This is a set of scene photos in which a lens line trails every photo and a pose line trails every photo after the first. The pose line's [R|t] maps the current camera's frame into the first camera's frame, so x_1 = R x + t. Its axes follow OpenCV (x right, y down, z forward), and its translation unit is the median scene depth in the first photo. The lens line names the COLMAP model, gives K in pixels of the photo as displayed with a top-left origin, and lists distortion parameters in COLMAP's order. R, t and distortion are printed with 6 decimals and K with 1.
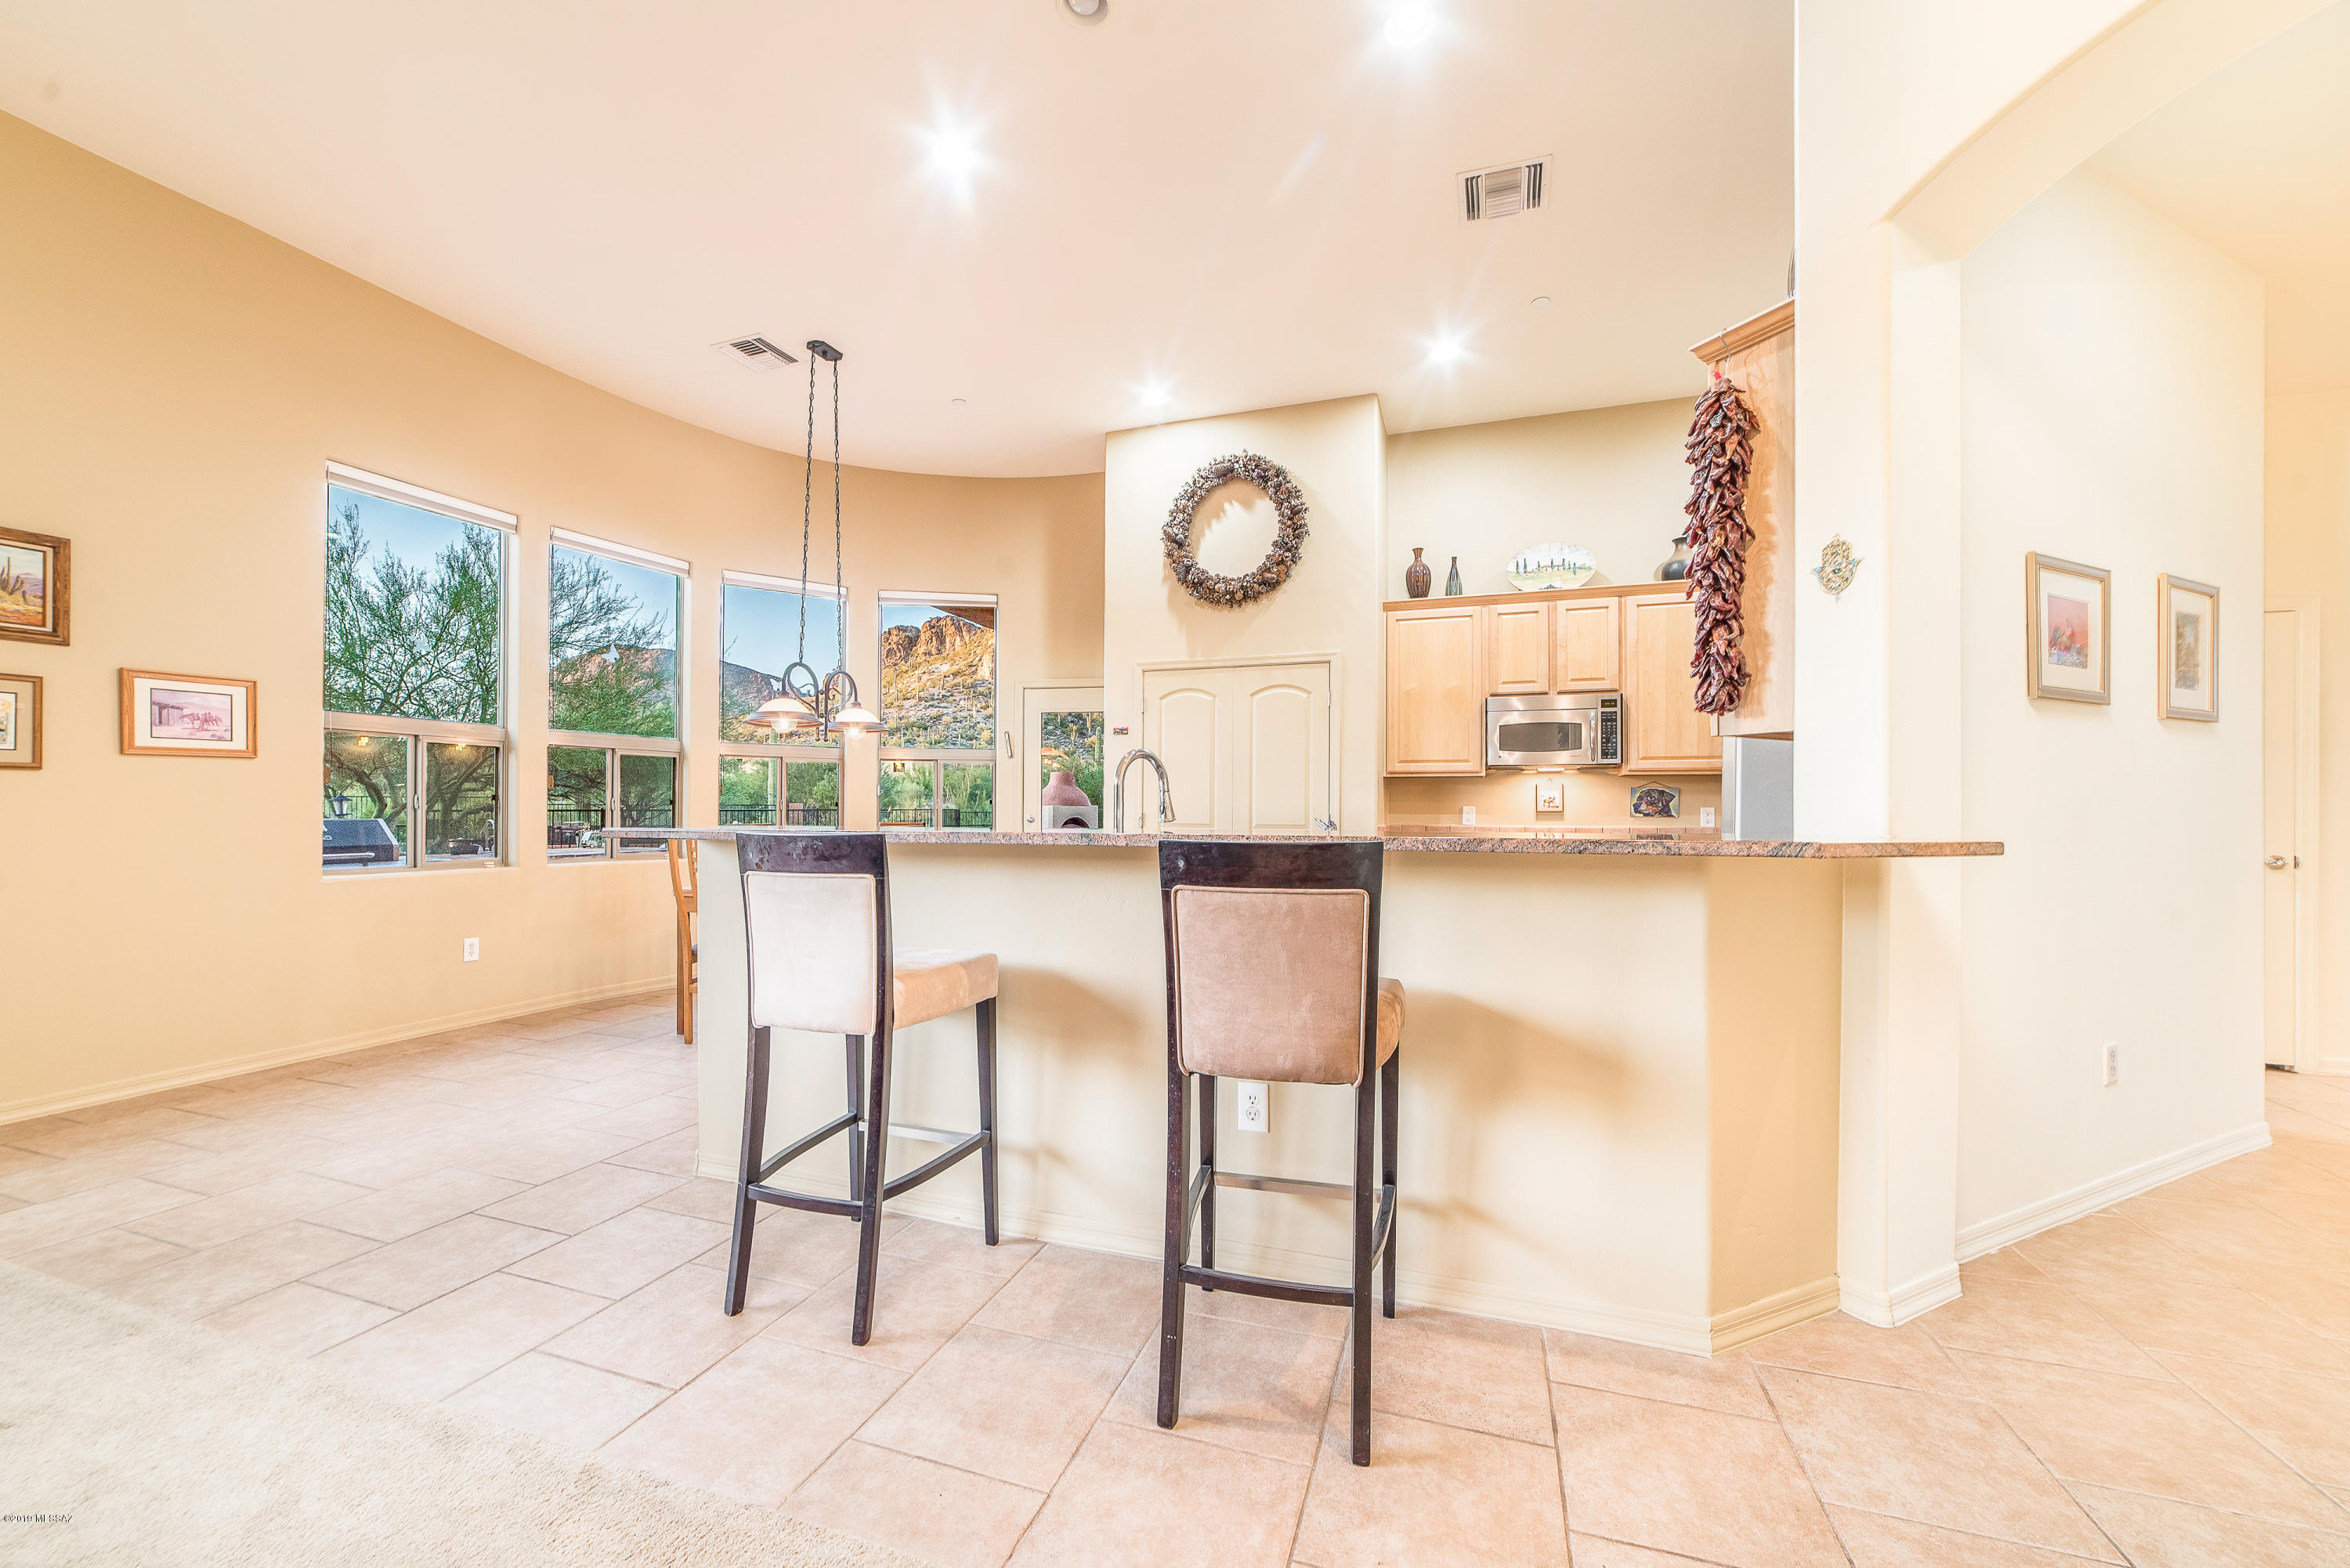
lens RADIAL K [[917.2, 0, 1164.0], [0, 917.2, 801.1], [0, 0, 1]] dist [-0.016195, 0.004891]
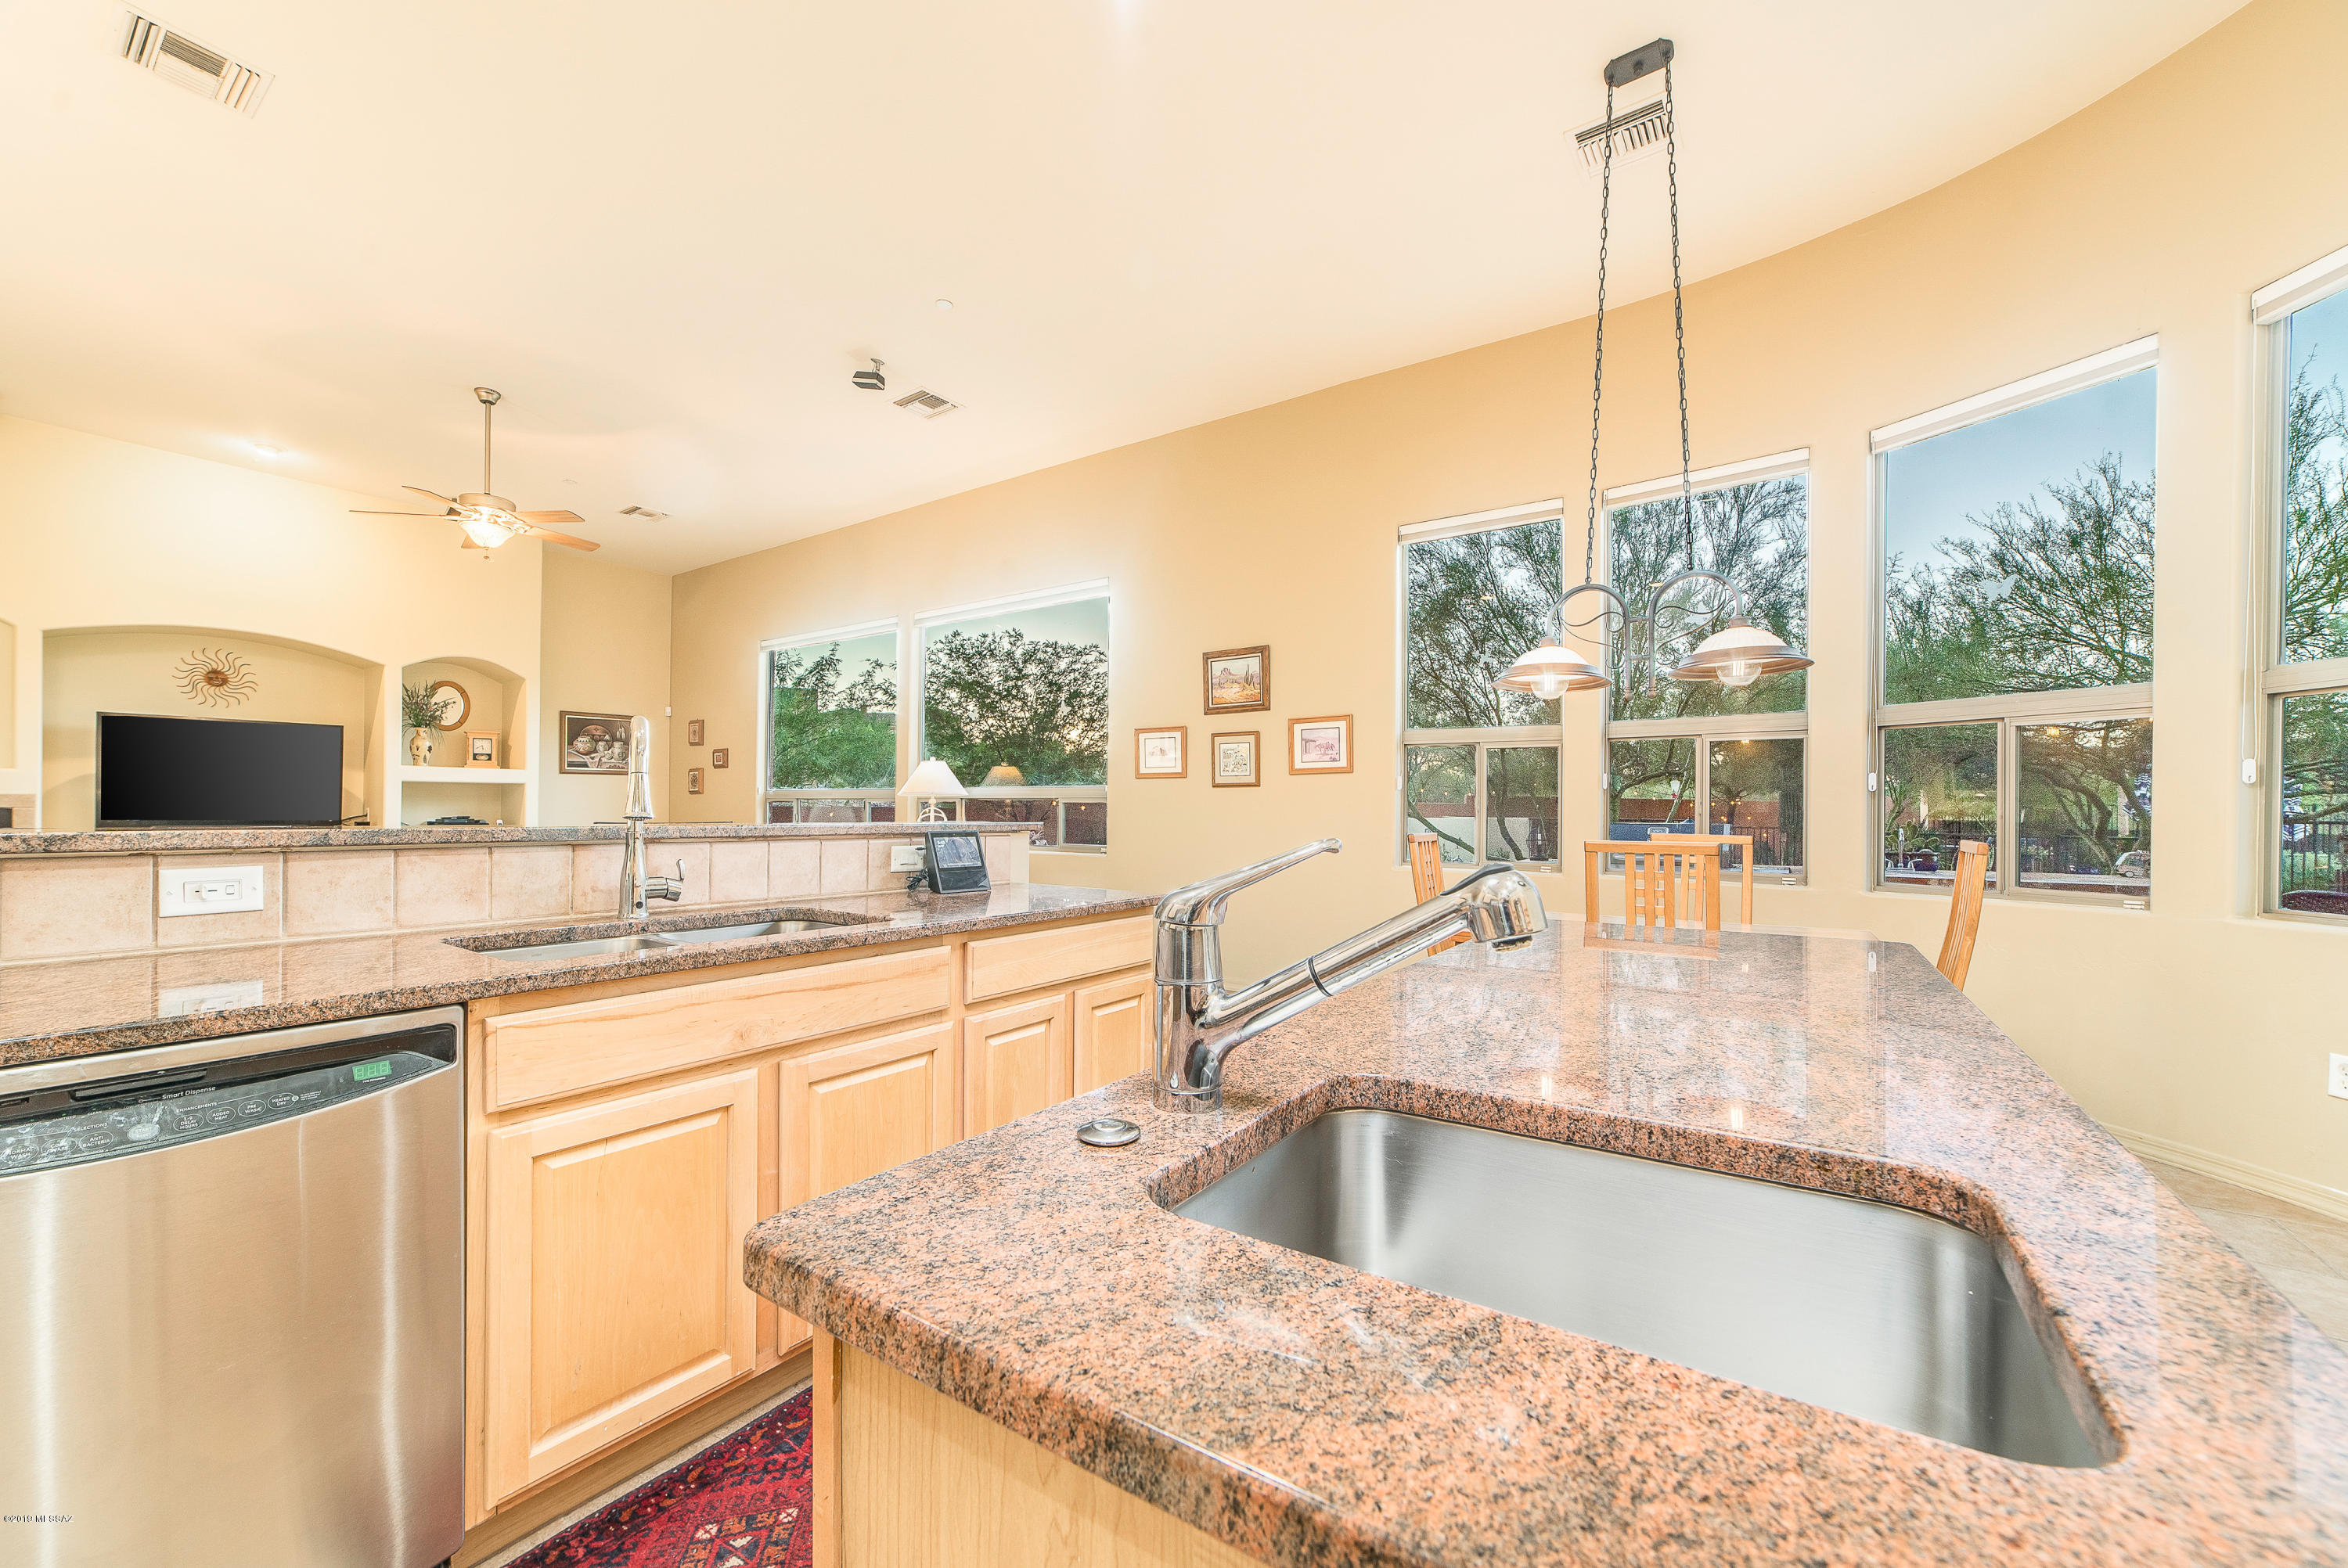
lens RADIAL K [[916.3, 0, 1159.2], [0, 916.3, 809.1], [0, 0, 1]] dist [-0.016195, 0.004891]
pose [[-0.264588, -0.006316, -0.964341, 0.260919], [-0.000136, 0.999979, -0.006512, 0.010612], [0.964362, -0.001591, -0.264583, 0.748664]]
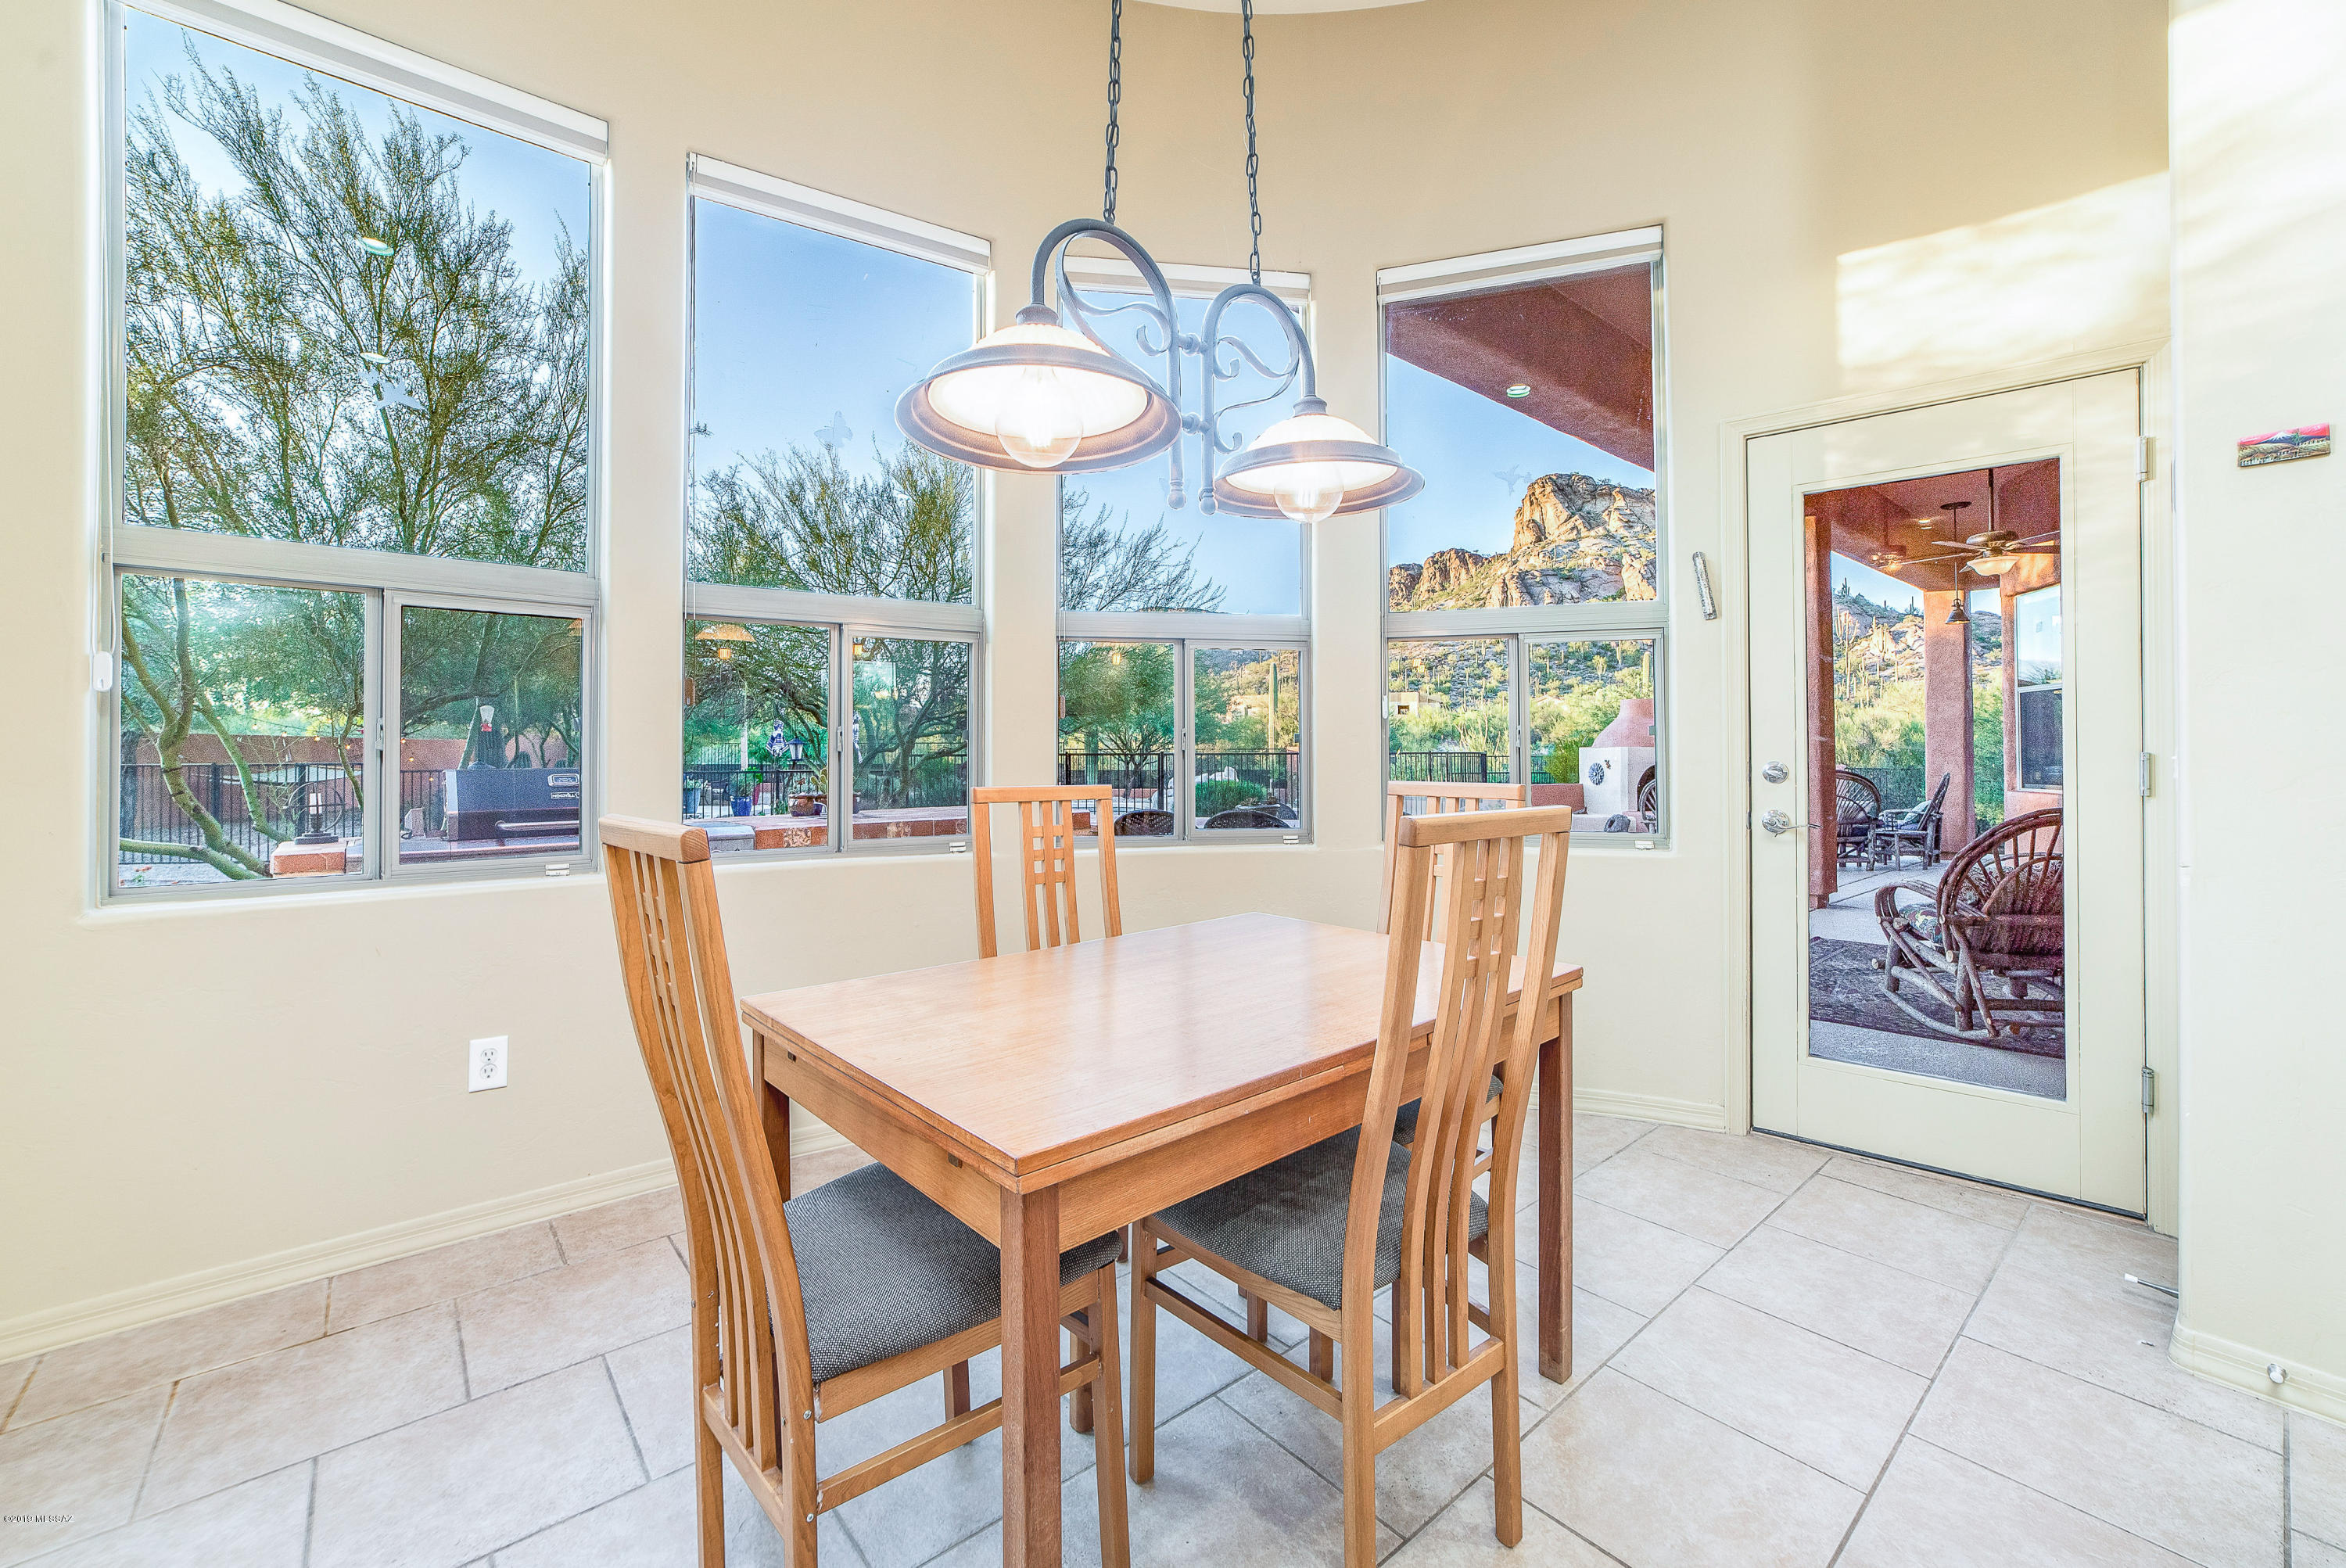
lens RADIAL K [[946.1, 0, 1156.4], [0, 946.1, 742.8], [0, 0, 1]] dist [-0.028538, -0.000123]
pose [[0.859624, -0.007542, -0.510872, -0.203826], [0.005609, 0.999970, -0.005324, 0.007572], [0.510897, 0.001712, 0.859640, 0.651578]]
